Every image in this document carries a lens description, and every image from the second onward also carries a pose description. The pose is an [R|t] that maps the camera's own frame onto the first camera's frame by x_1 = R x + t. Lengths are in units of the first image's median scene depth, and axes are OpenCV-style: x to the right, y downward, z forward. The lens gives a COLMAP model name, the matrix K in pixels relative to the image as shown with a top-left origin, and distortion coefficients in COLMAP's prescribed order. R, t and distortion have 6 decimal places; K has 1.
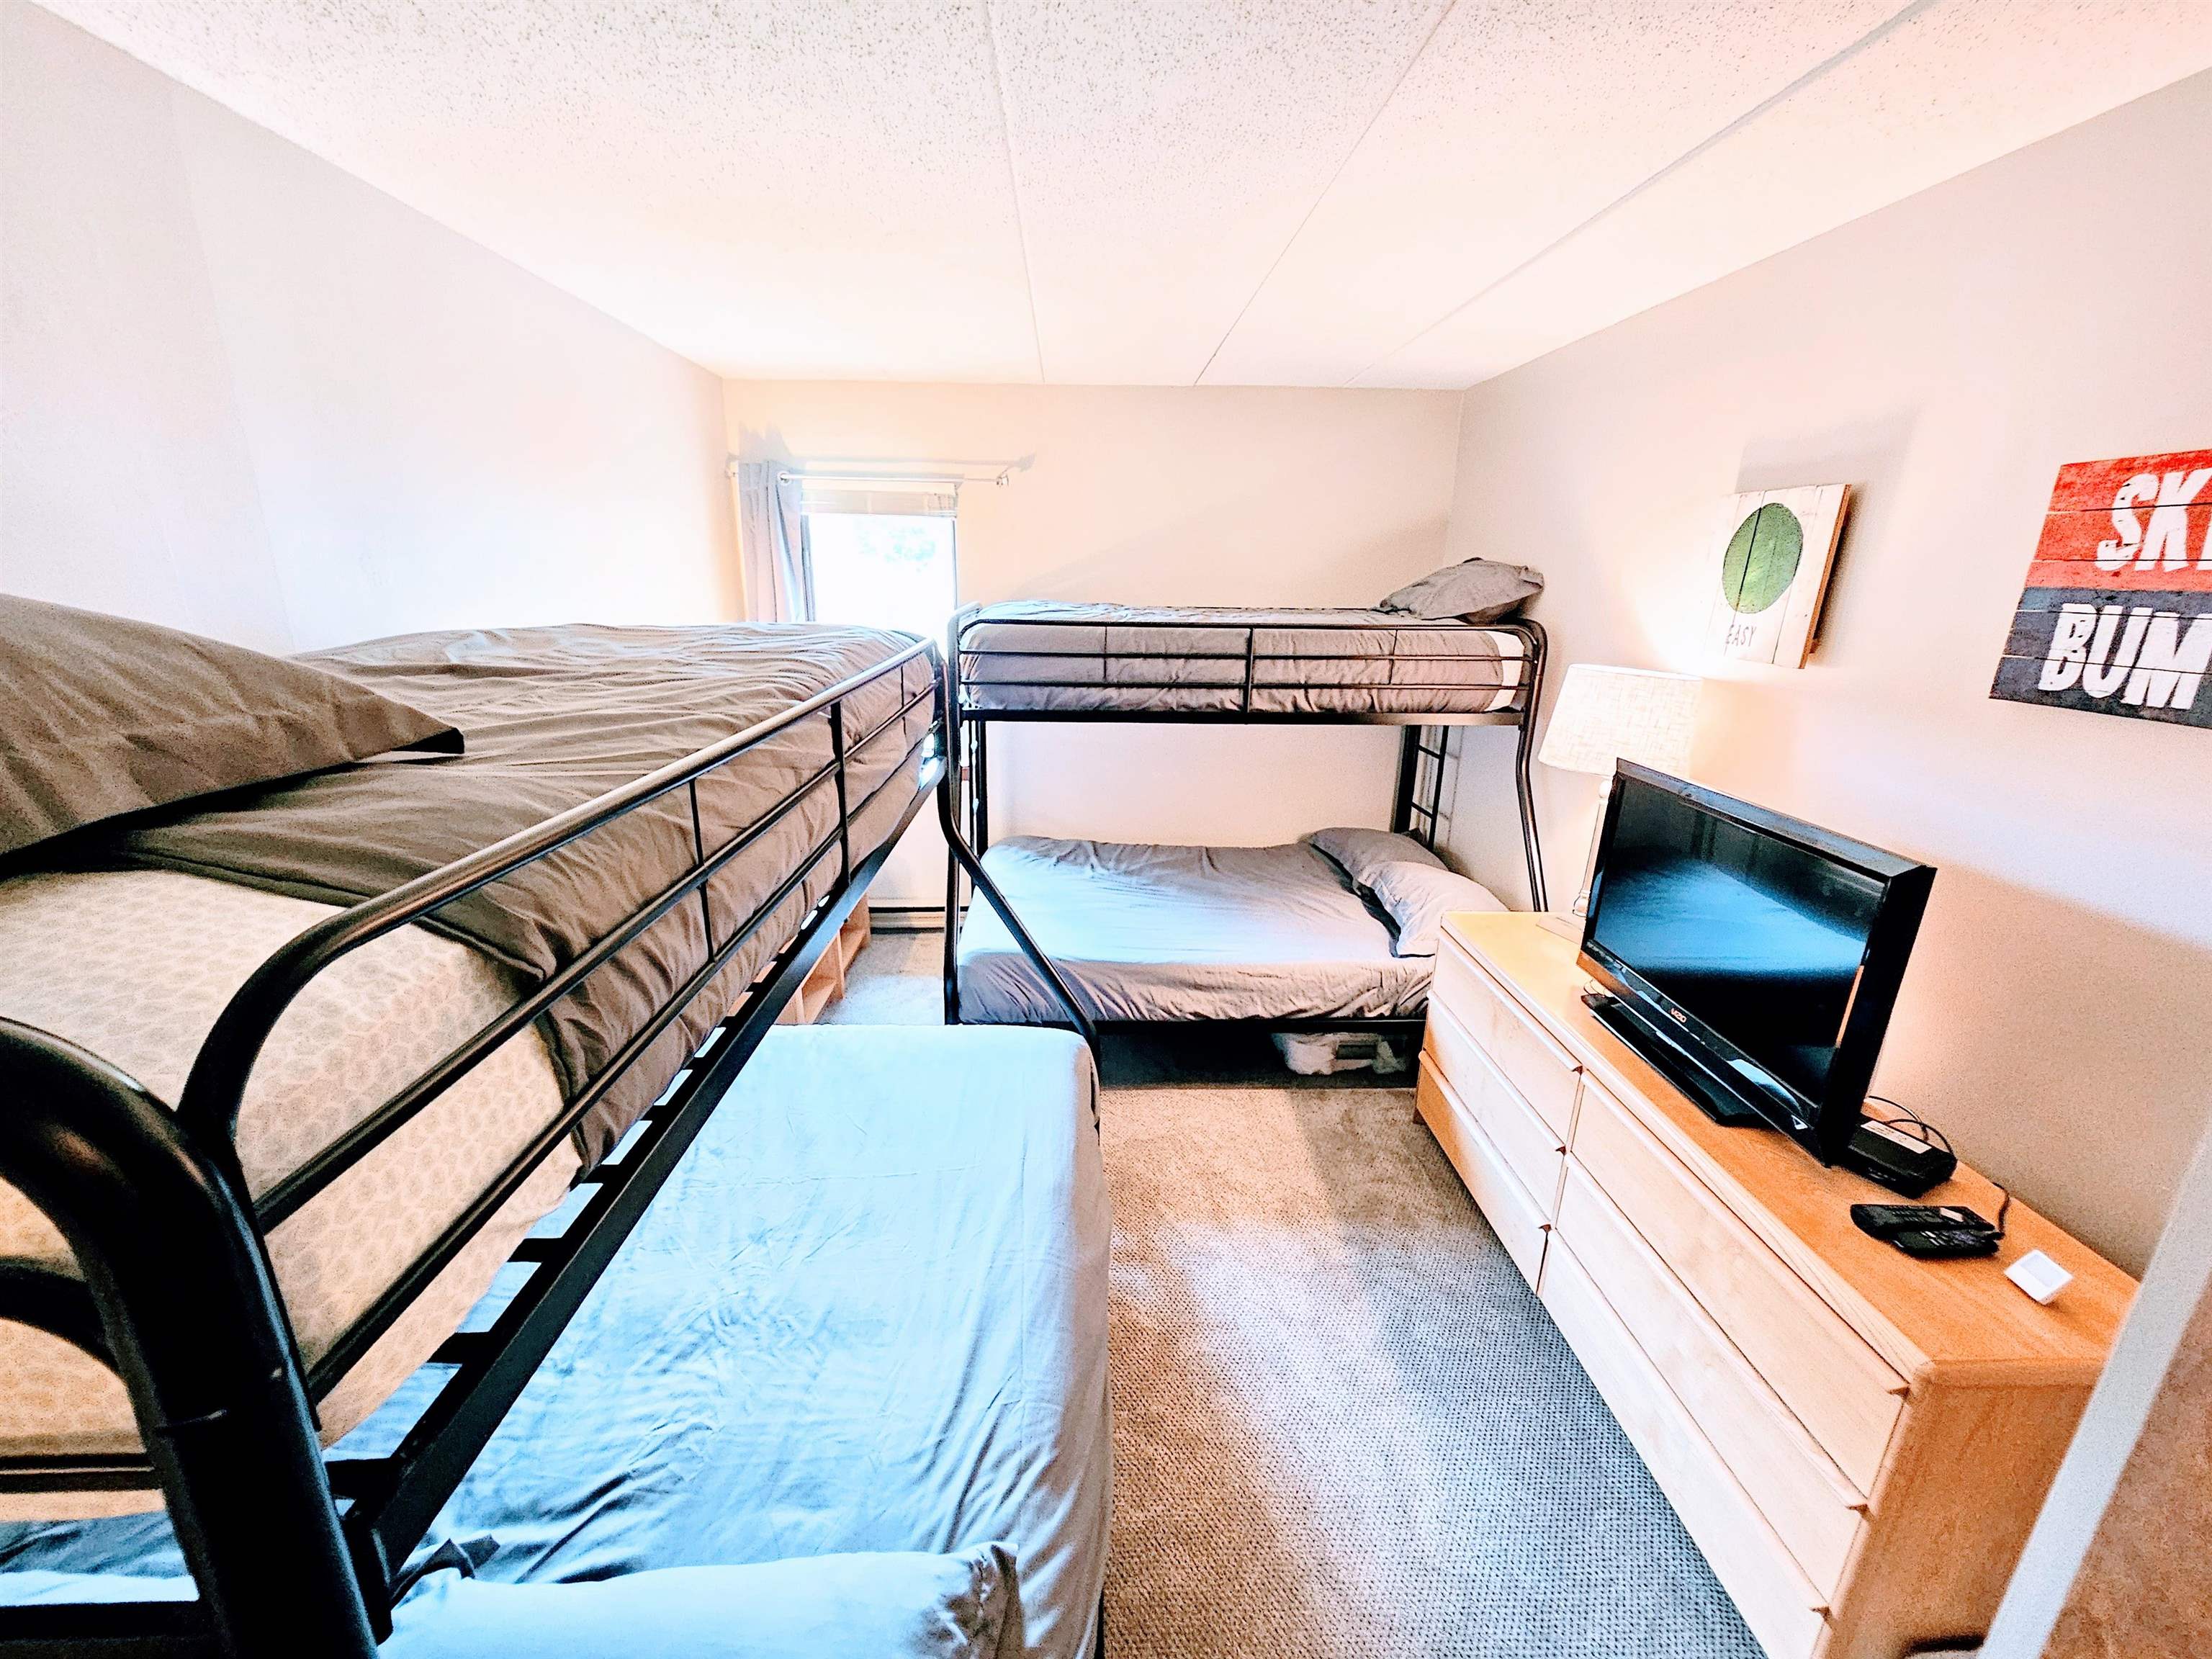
lens RADIAL K [[899.7, 0, 1103.2], [0, 899.7, 841.9], [0, 0, 1]] dist [0.003546, -0.001287]
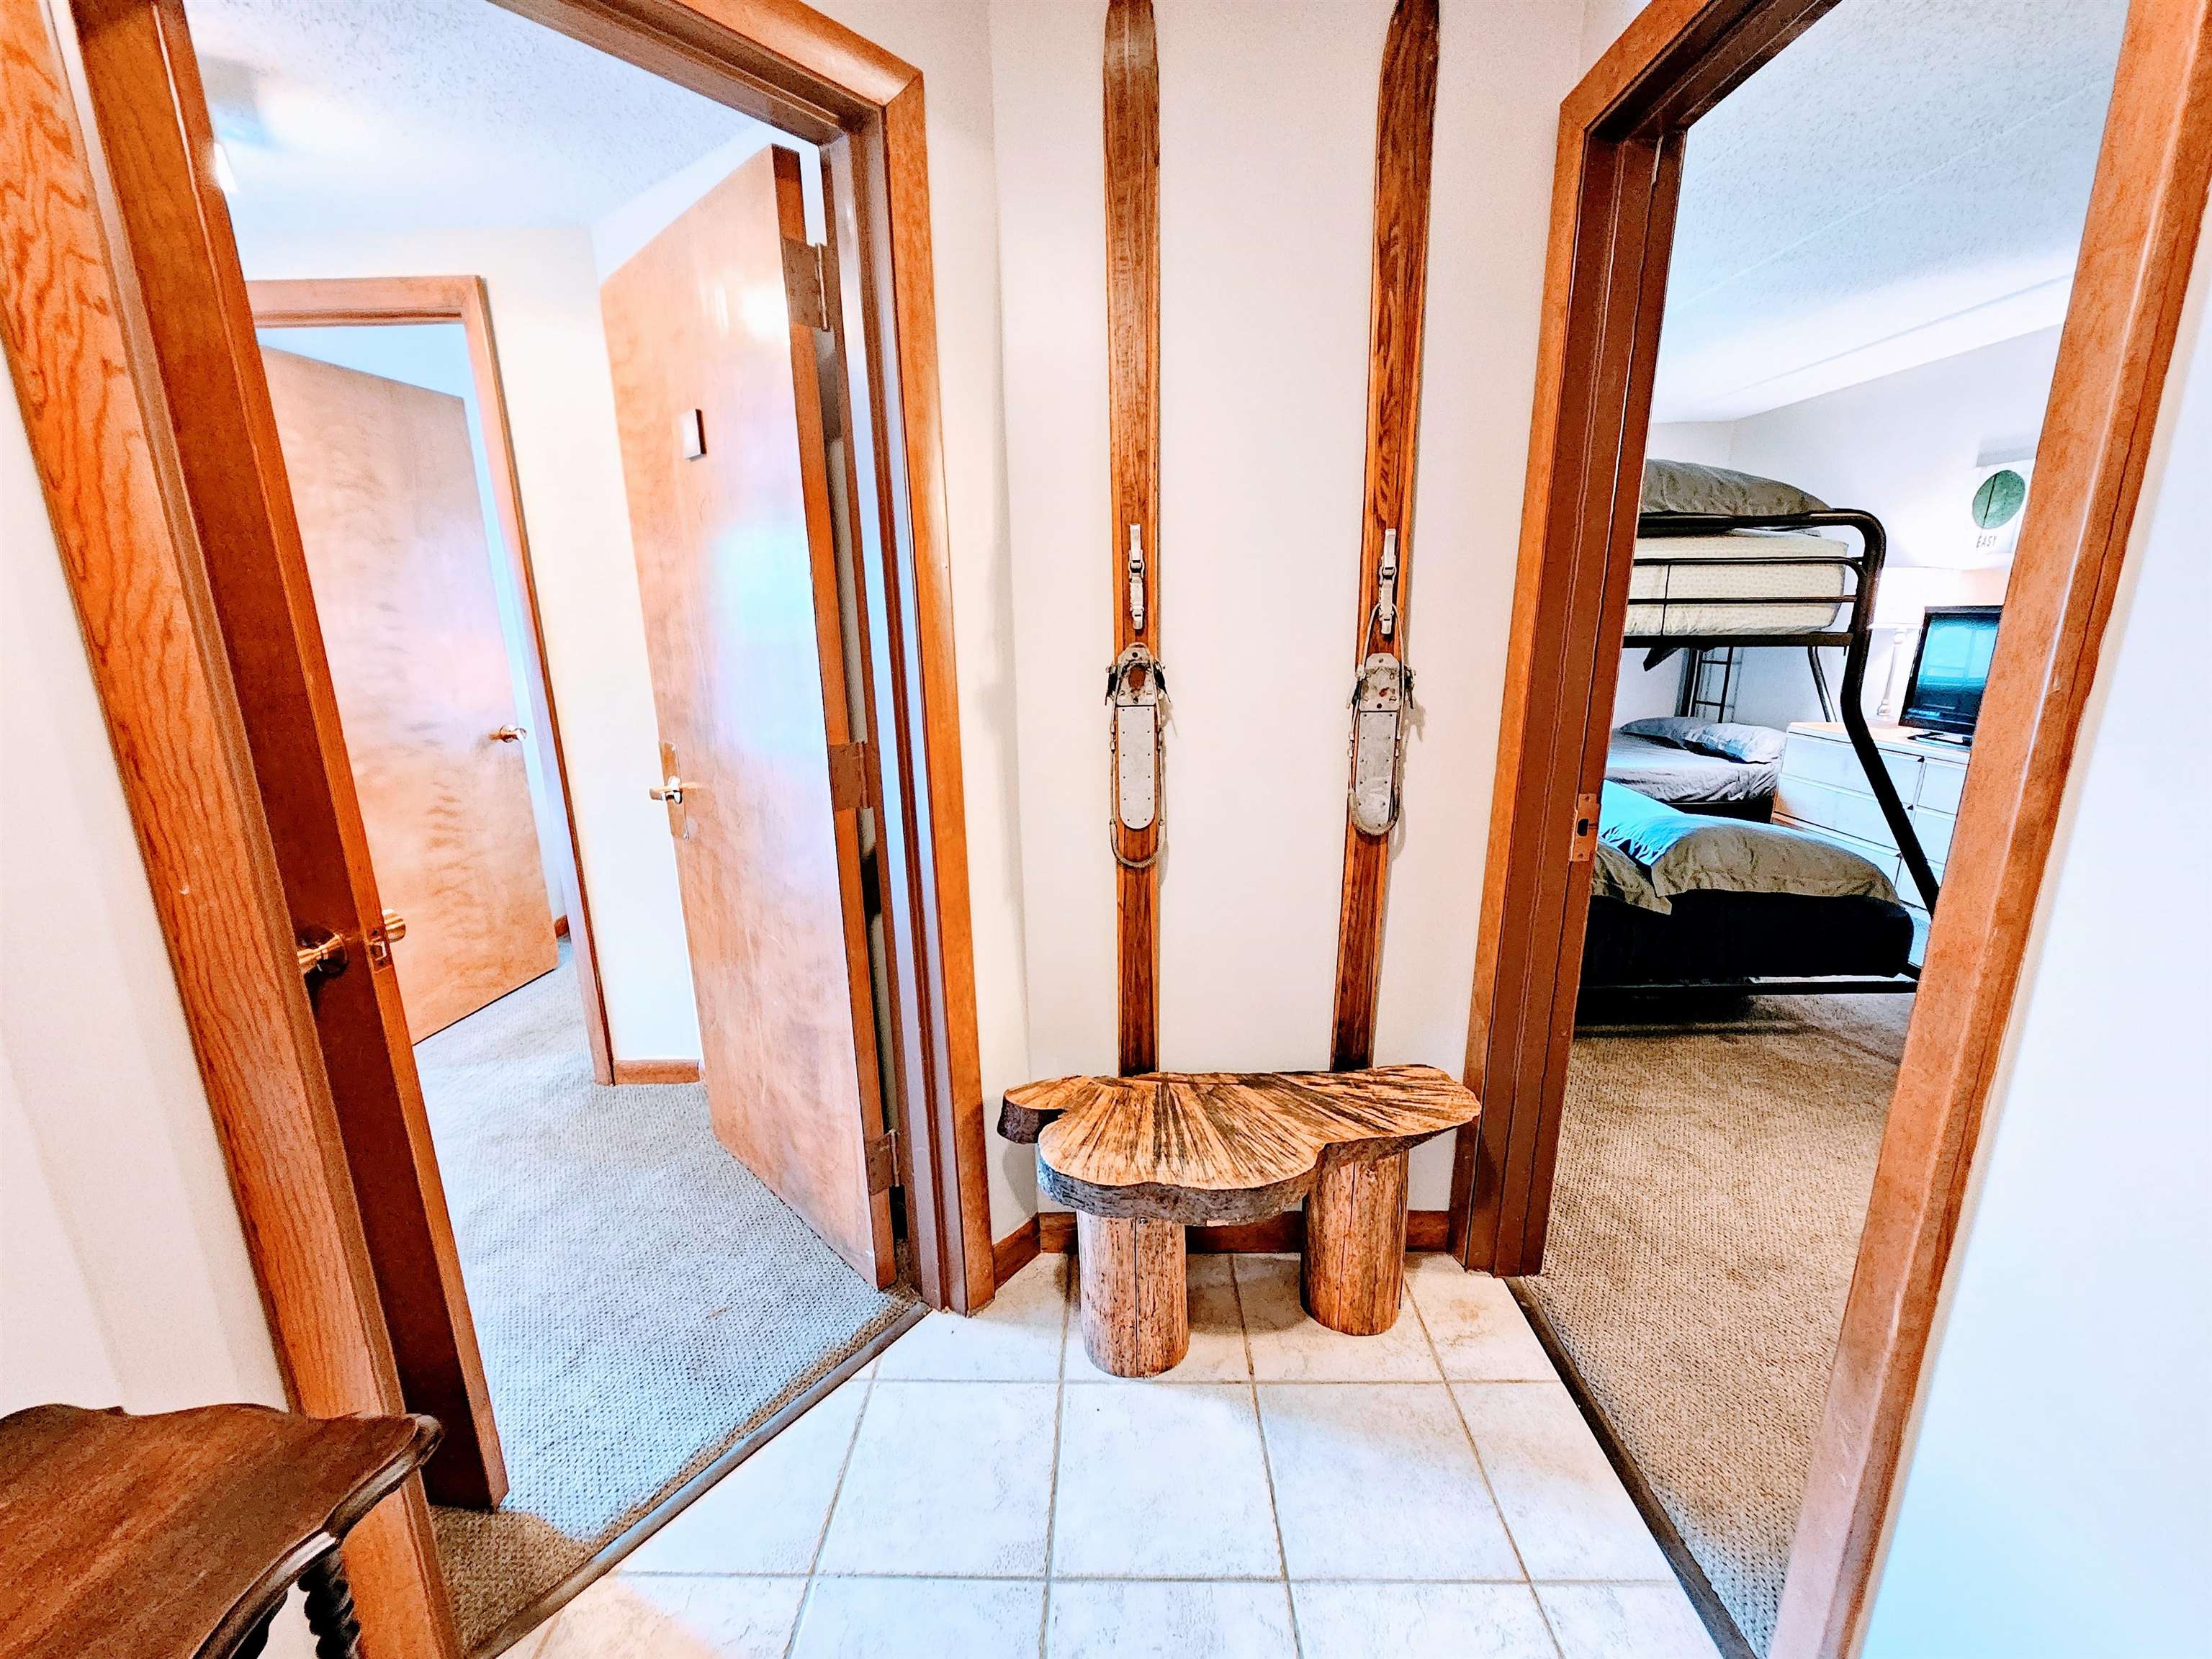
lens RADIAL K [[899.7, 0, 1103.4], [0, 899.7, 839.2], [0, 0, 1]] dist [0.003546, -0.001287]
pose [[0.998151, -0.018081, -0.058032, -1.473408], [0.015417, 0.998822, -0.046021, 0.643492], [0.058796, 0.045041, 0.997253, -1.353052]]
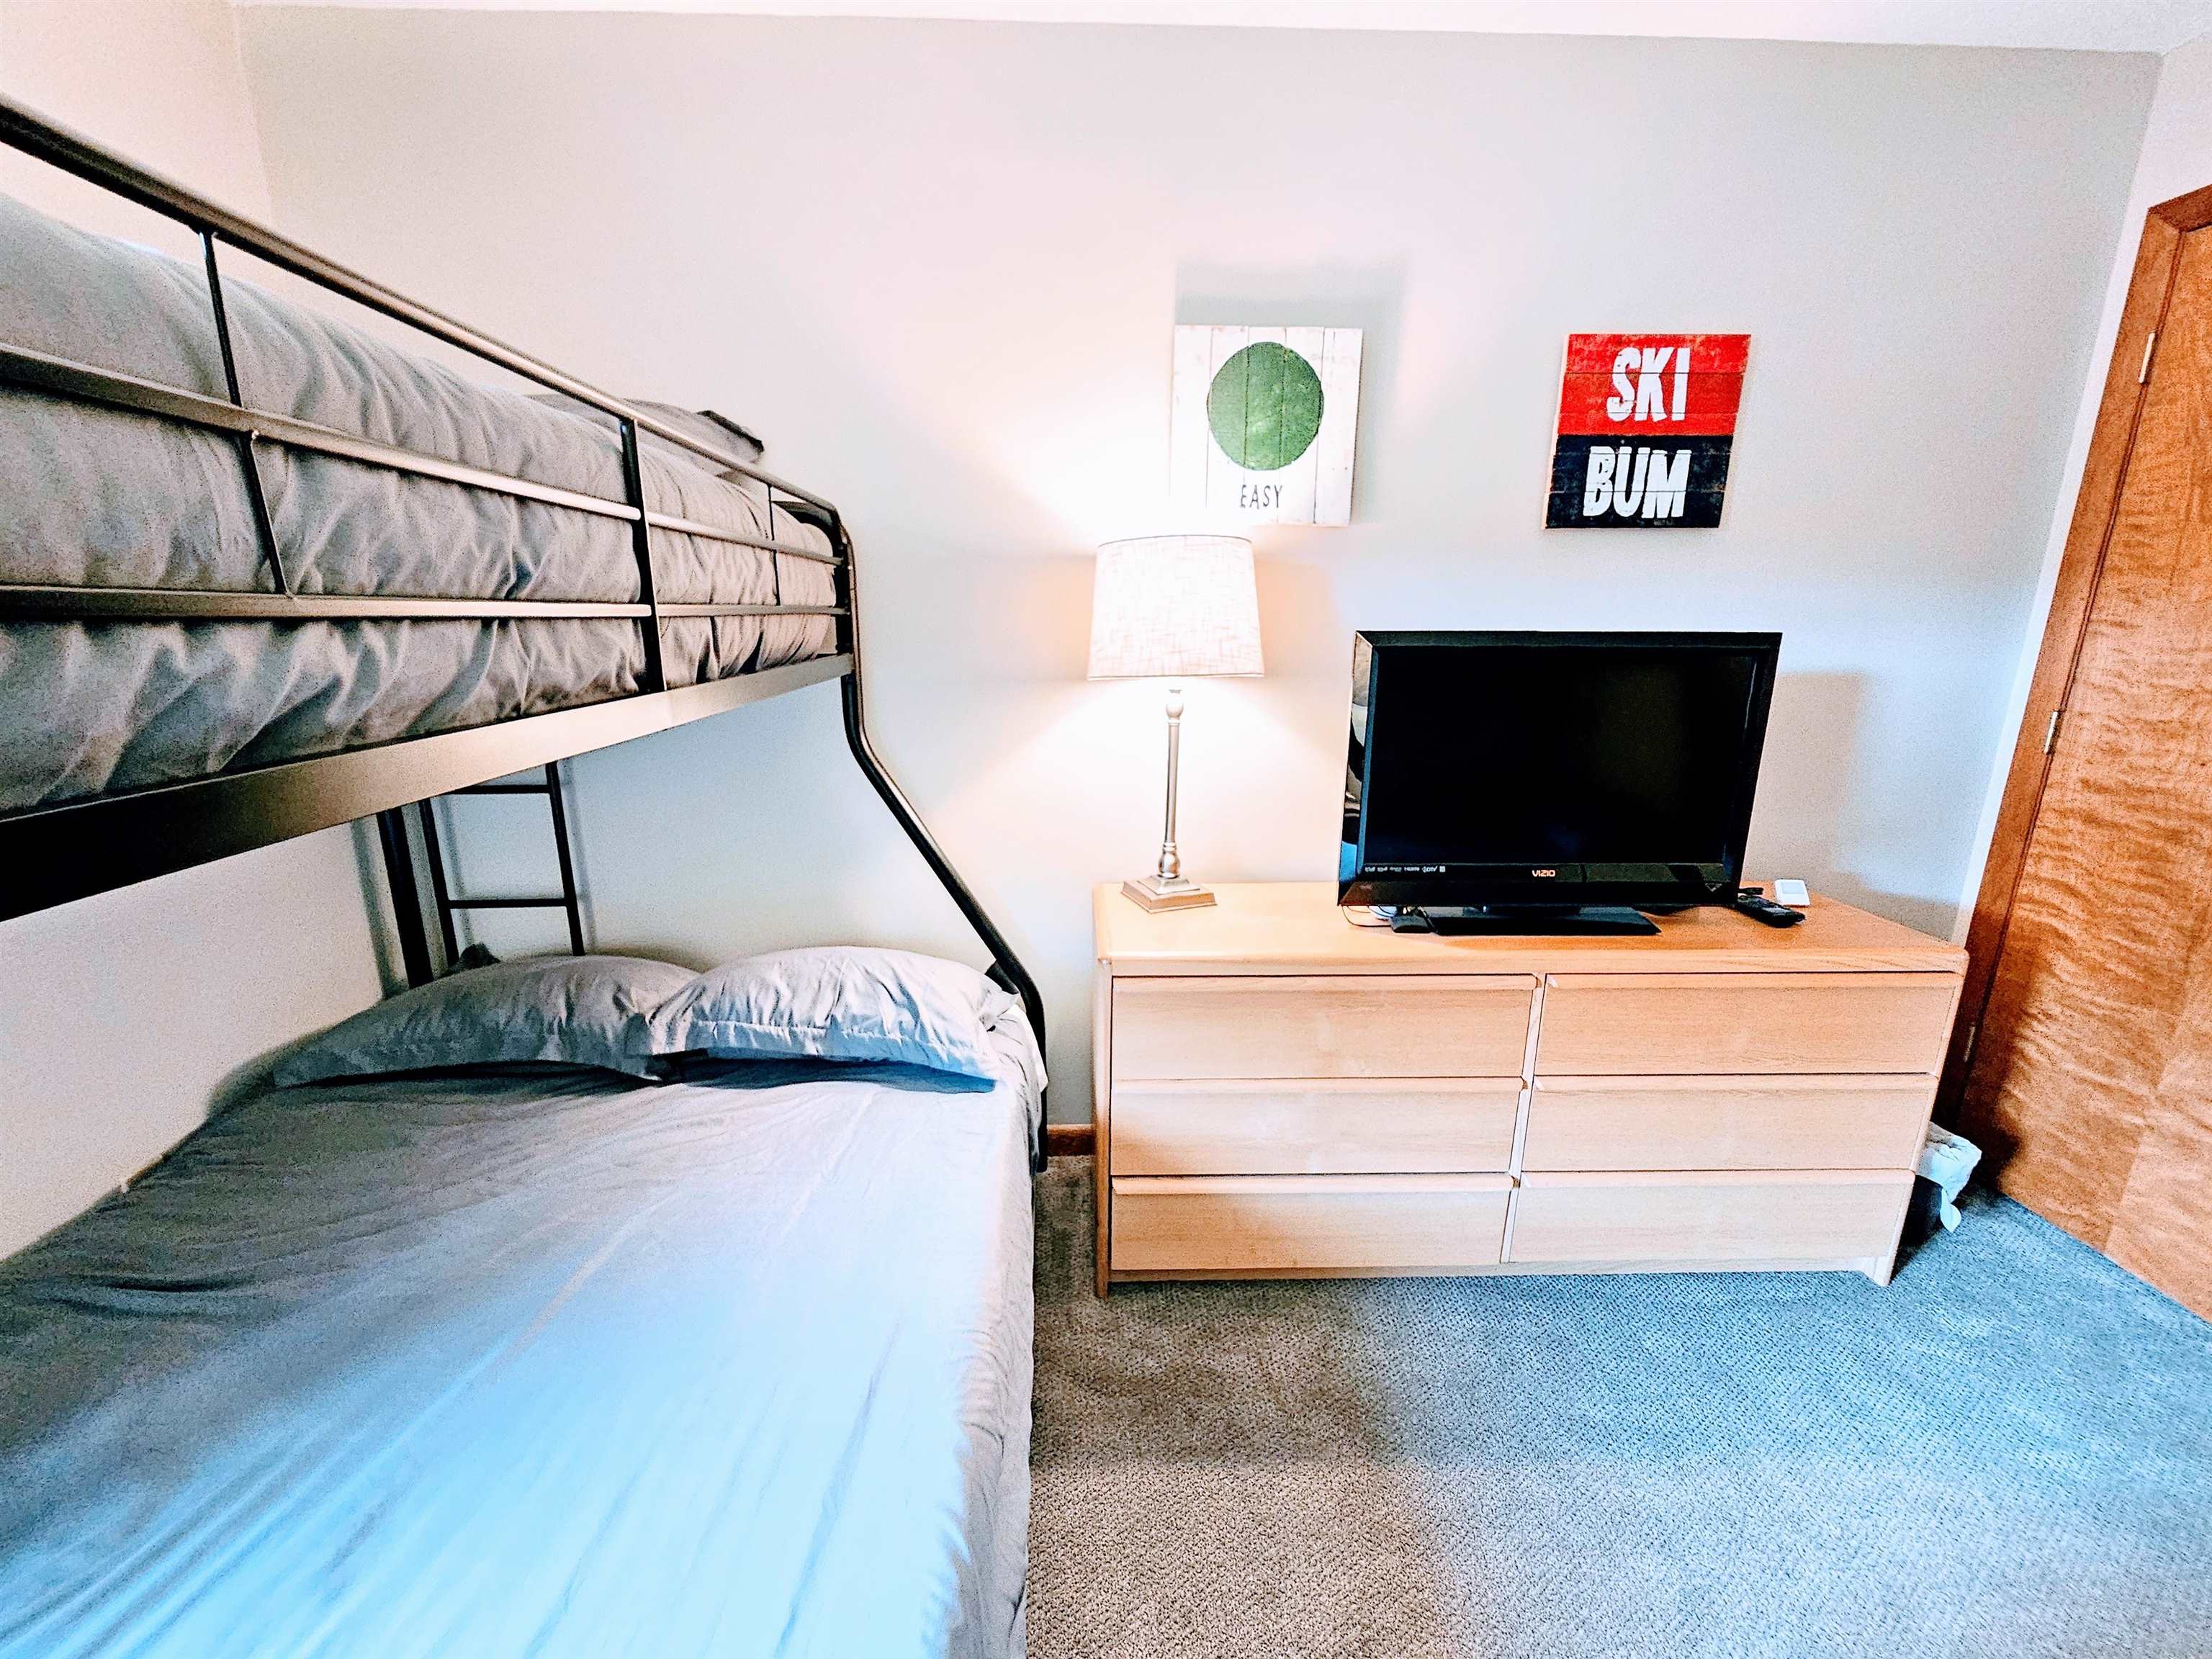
lens RADIAL K [[899.7, 0, 1108.4], [0, 899.7, 833.8], [0, 0, 1]] dist [0.003546, -0.001287]
pose [[0.011495, -0.258935, 0.965826, -0.341681], [0.290145, 0.925198, 0.244589, -0.265344], [-0.956914, 0.277418, 0.085764, 1.693893]]
